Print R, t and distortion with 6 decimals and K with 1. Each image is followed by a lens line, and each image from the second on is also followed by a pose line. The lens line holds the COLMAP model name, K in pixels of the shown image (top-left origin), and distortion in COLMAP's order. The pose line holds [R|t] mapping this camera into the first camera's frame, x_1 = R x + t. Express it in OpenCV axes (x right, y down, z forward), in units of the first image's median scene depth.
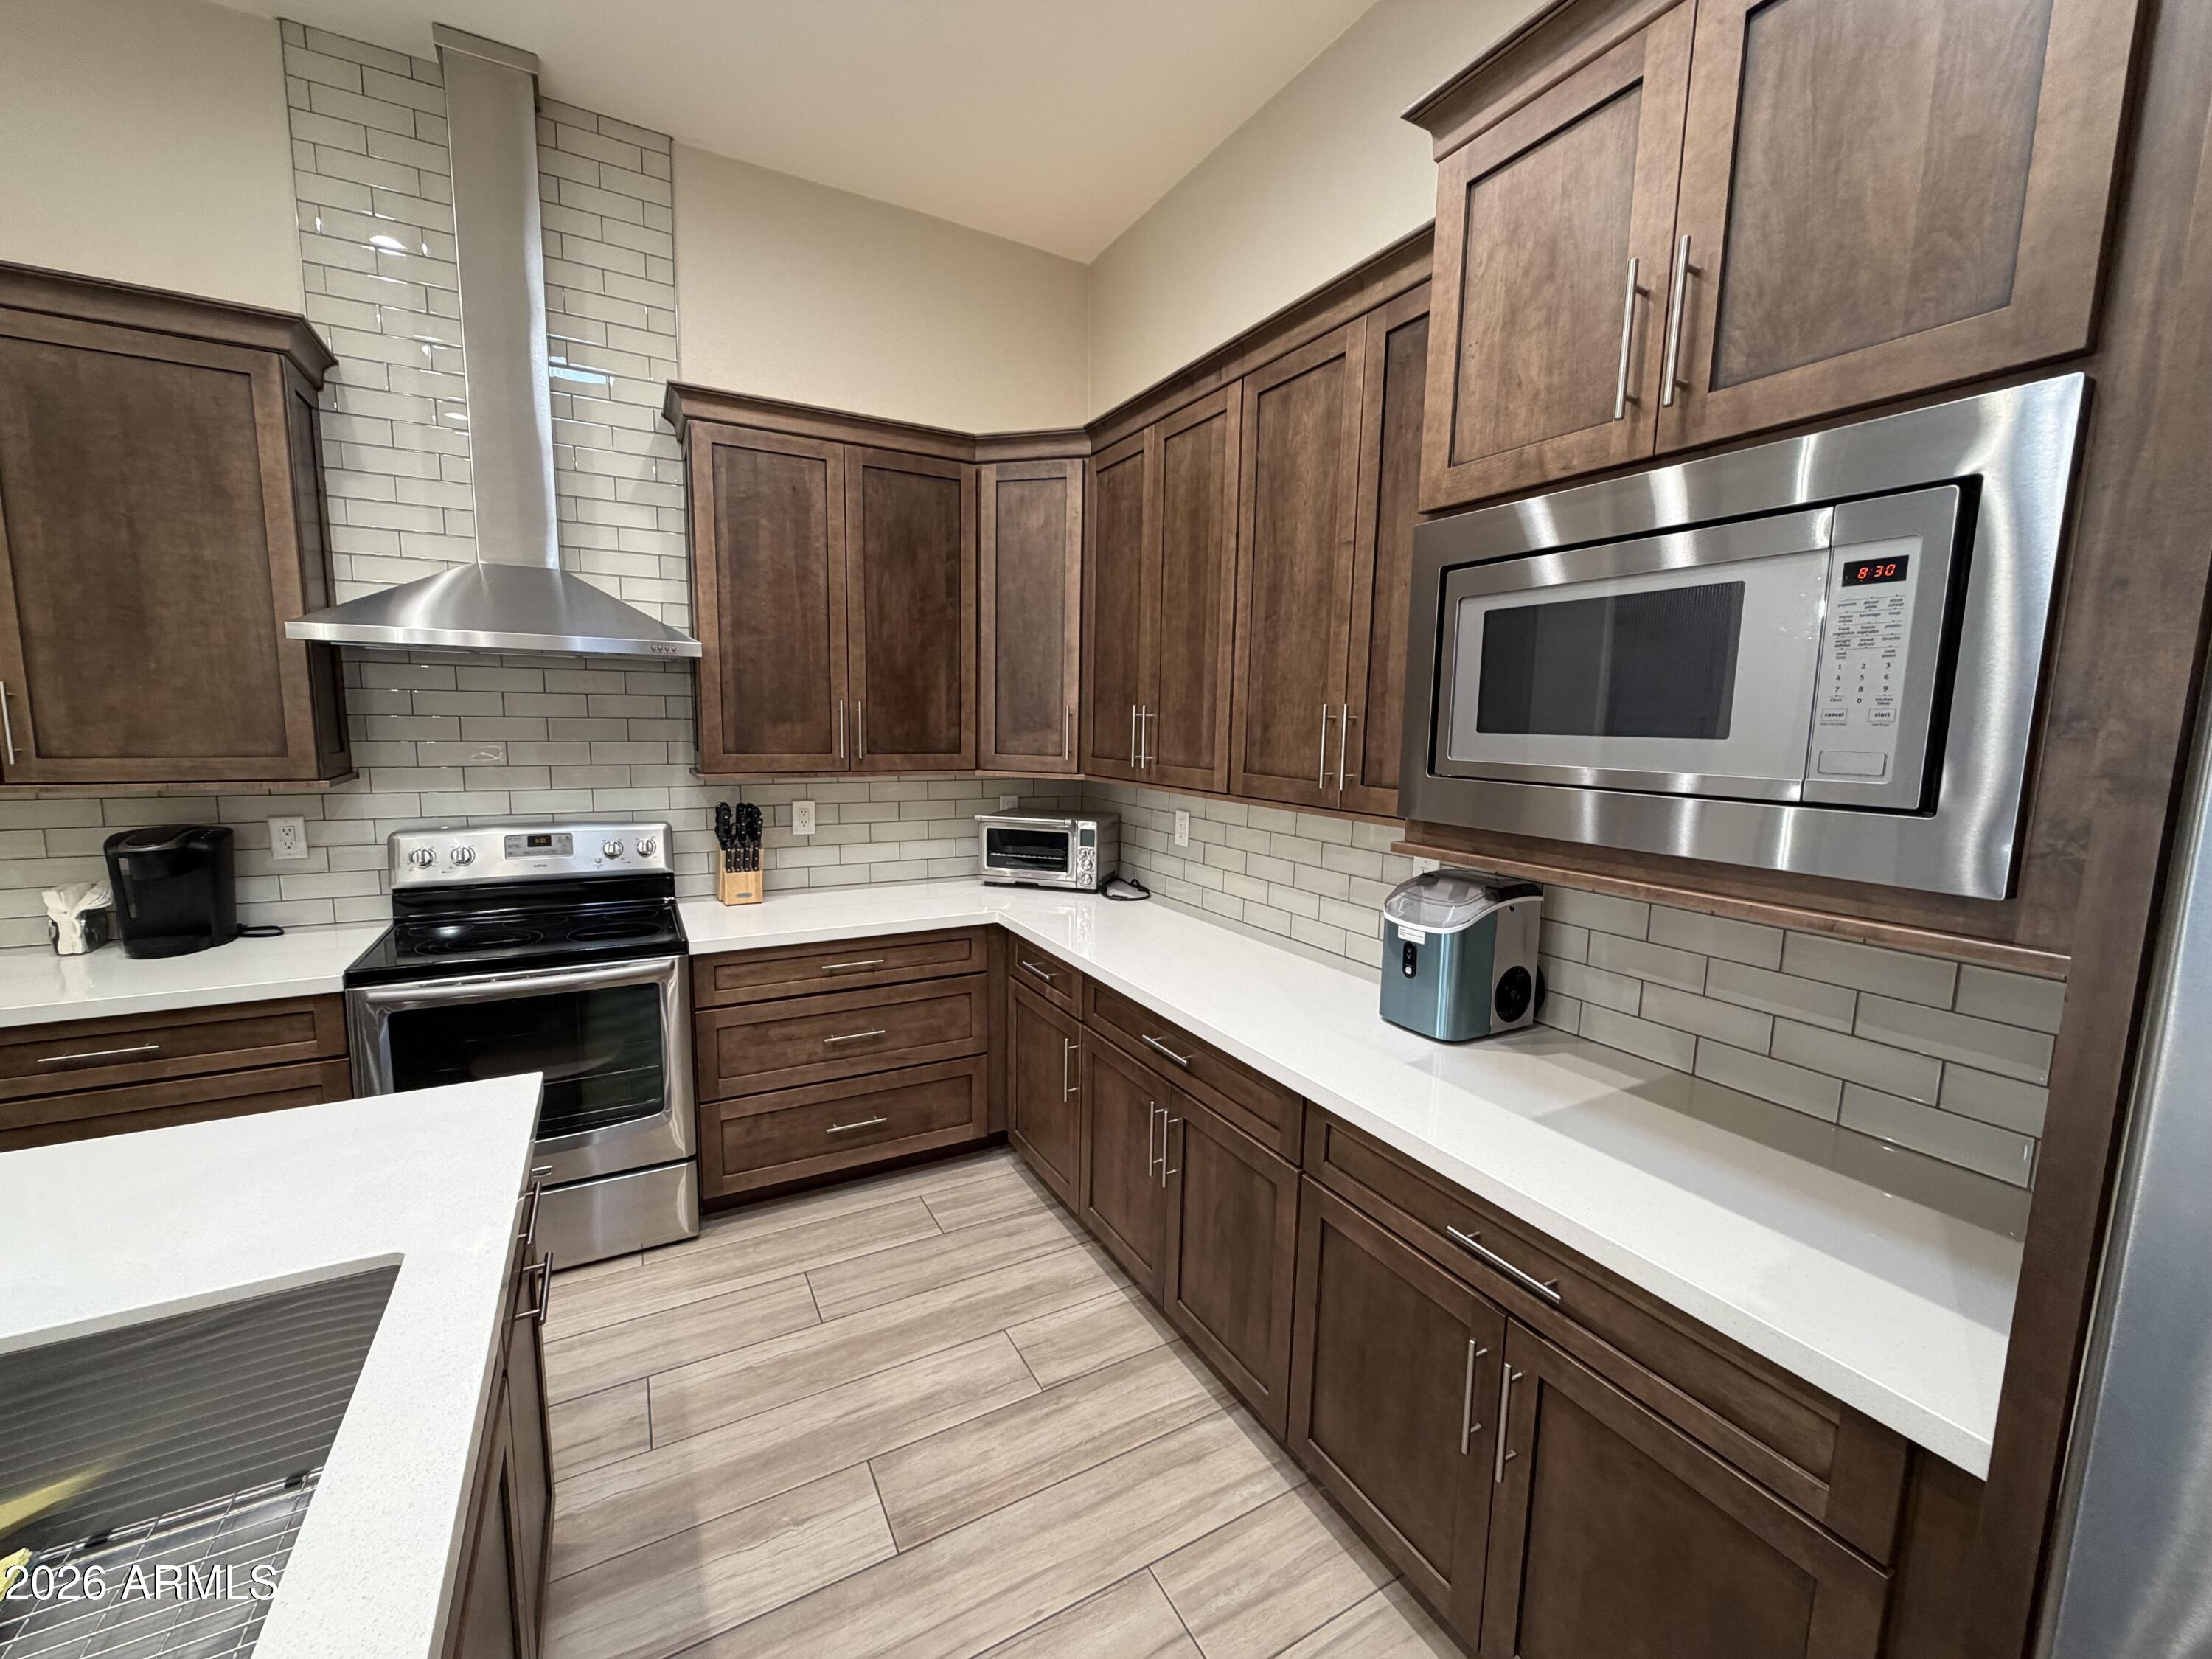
lens RADIAL K [[884.0, 0, 1101.2], [0, 884.0, 829.7], [0, 0, 1]] dist [0.001494, 0.000196]
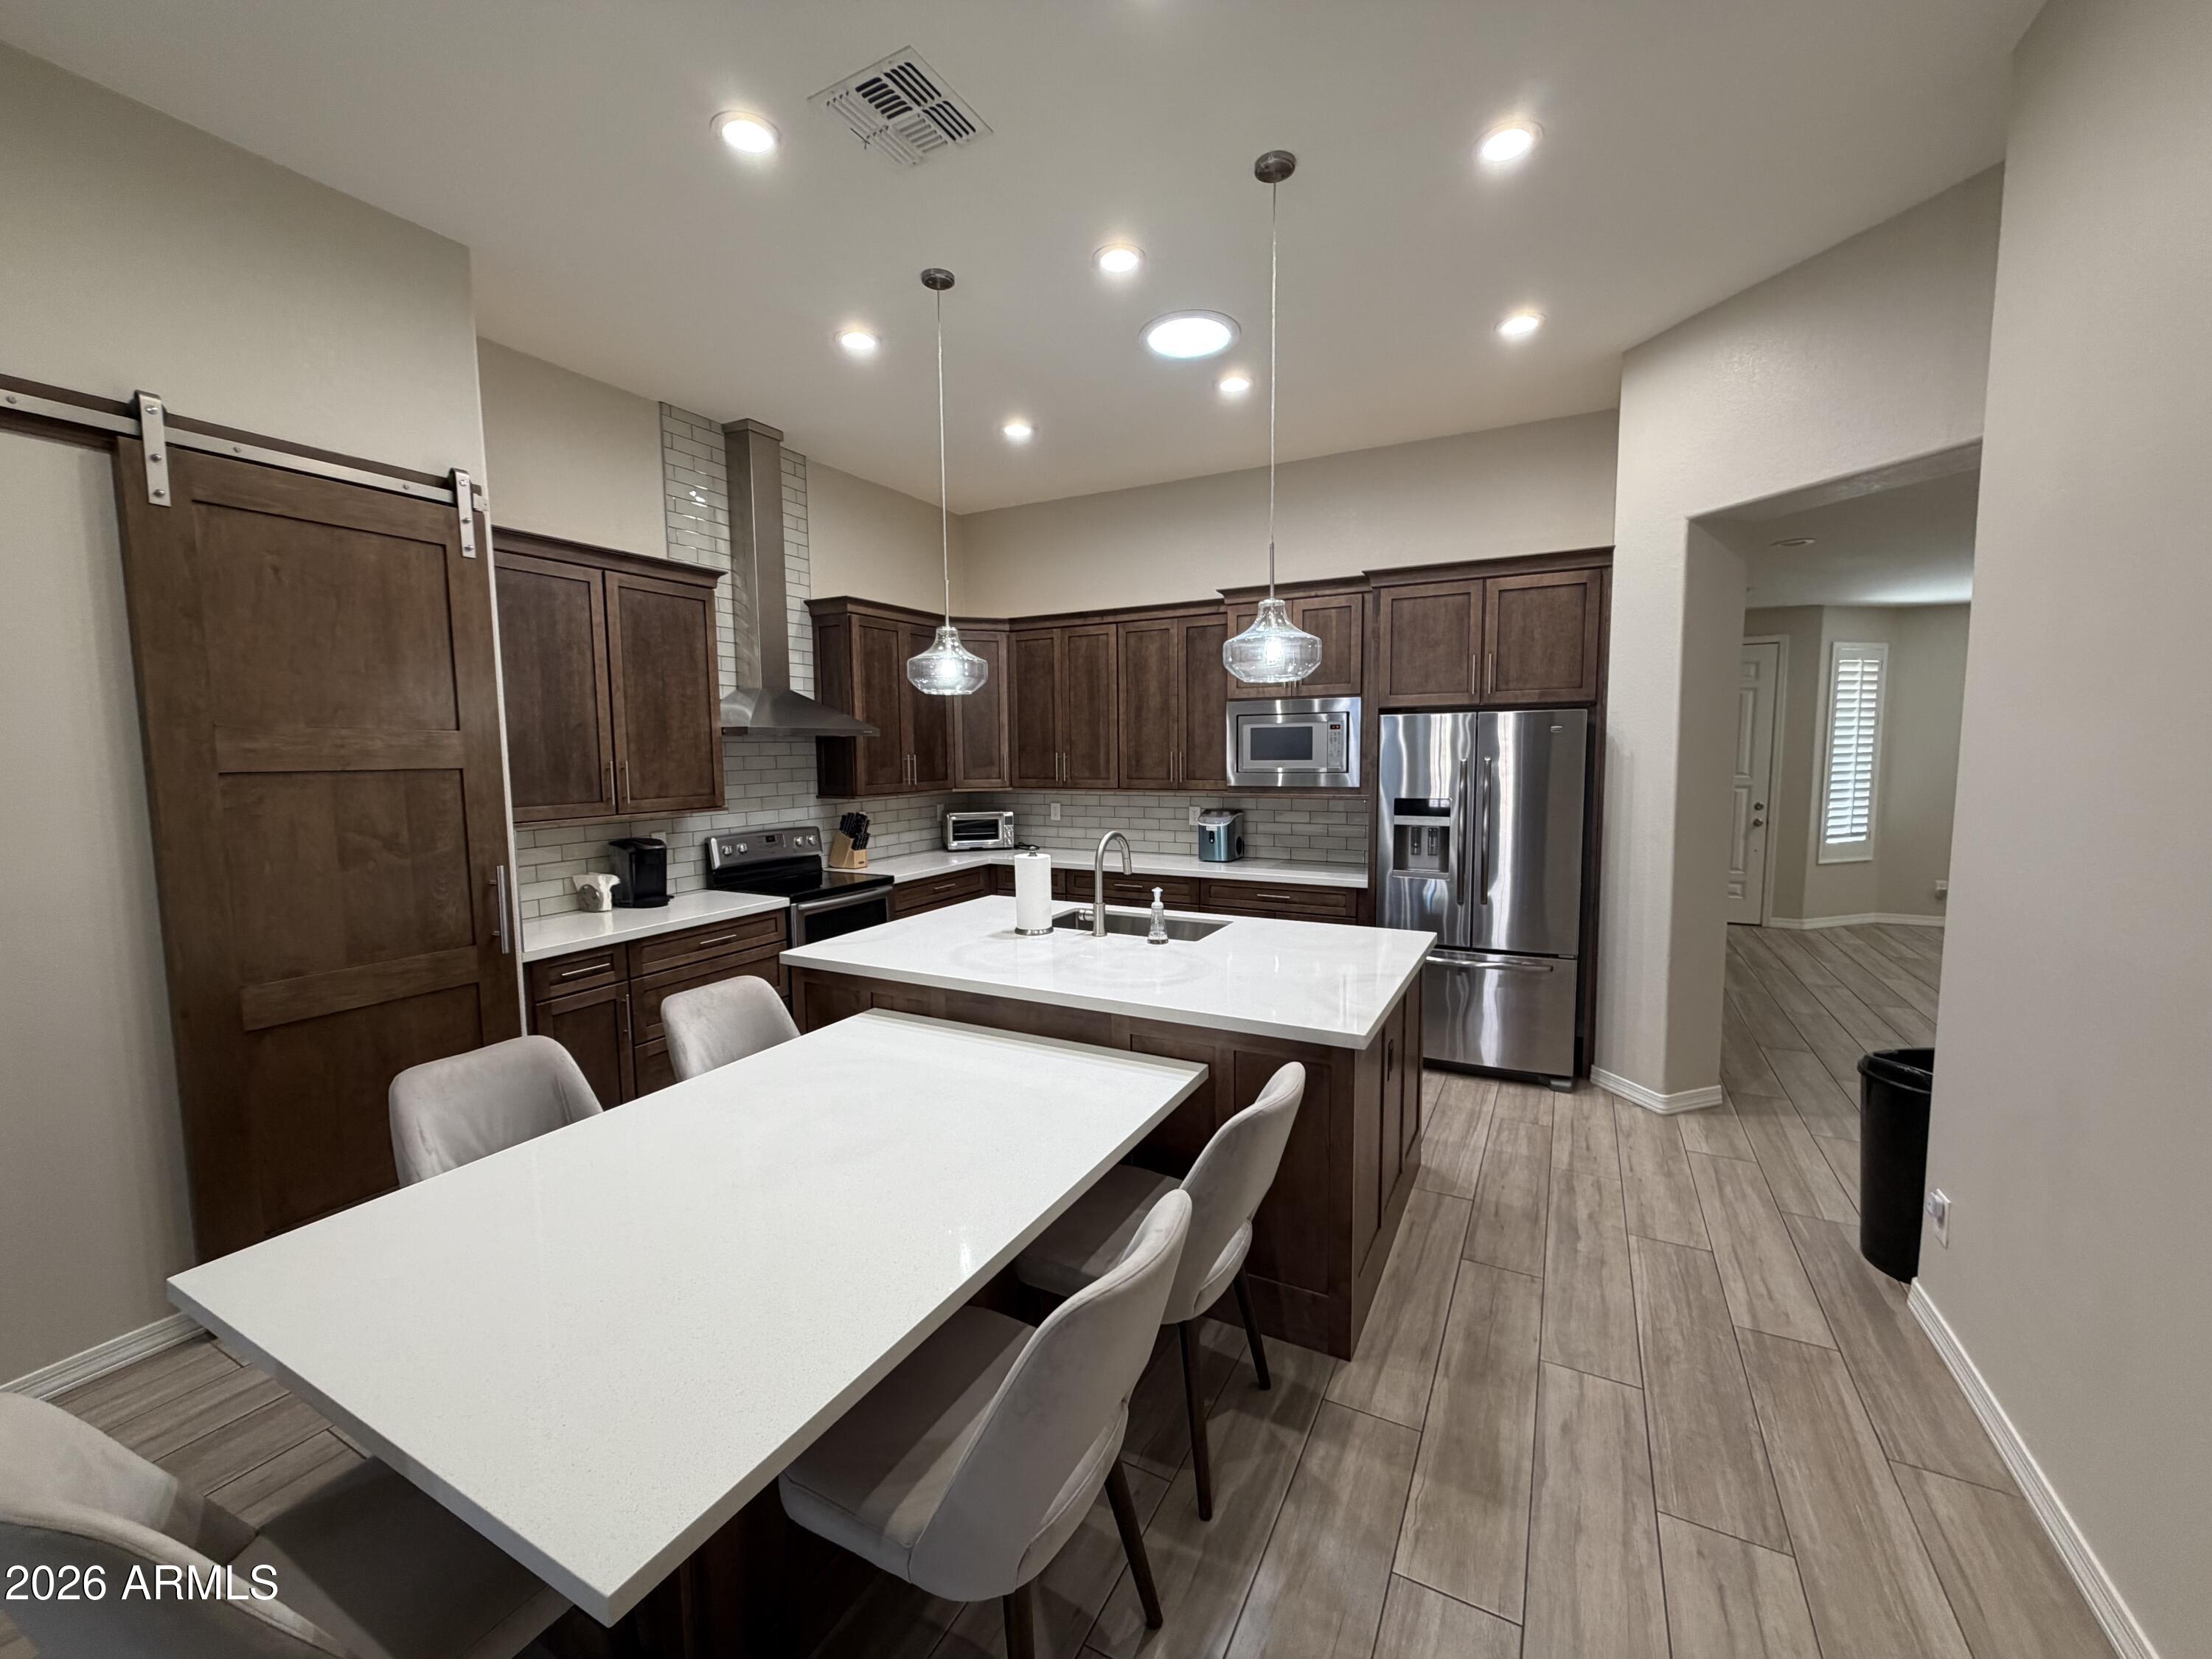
lens RADIAL K [[884.0, 0, 1101.2], [0, 884.0, 829.7], [0, 0, 1]] dist [0.001494, 0.000196]
pose [[0.834578, -0.079180, 0.545170, -1.117188], [0.097161, 0.995260, -0.004189, 0.070593], [-0.542254, 0.056465, 0.838315, -0.911021]]
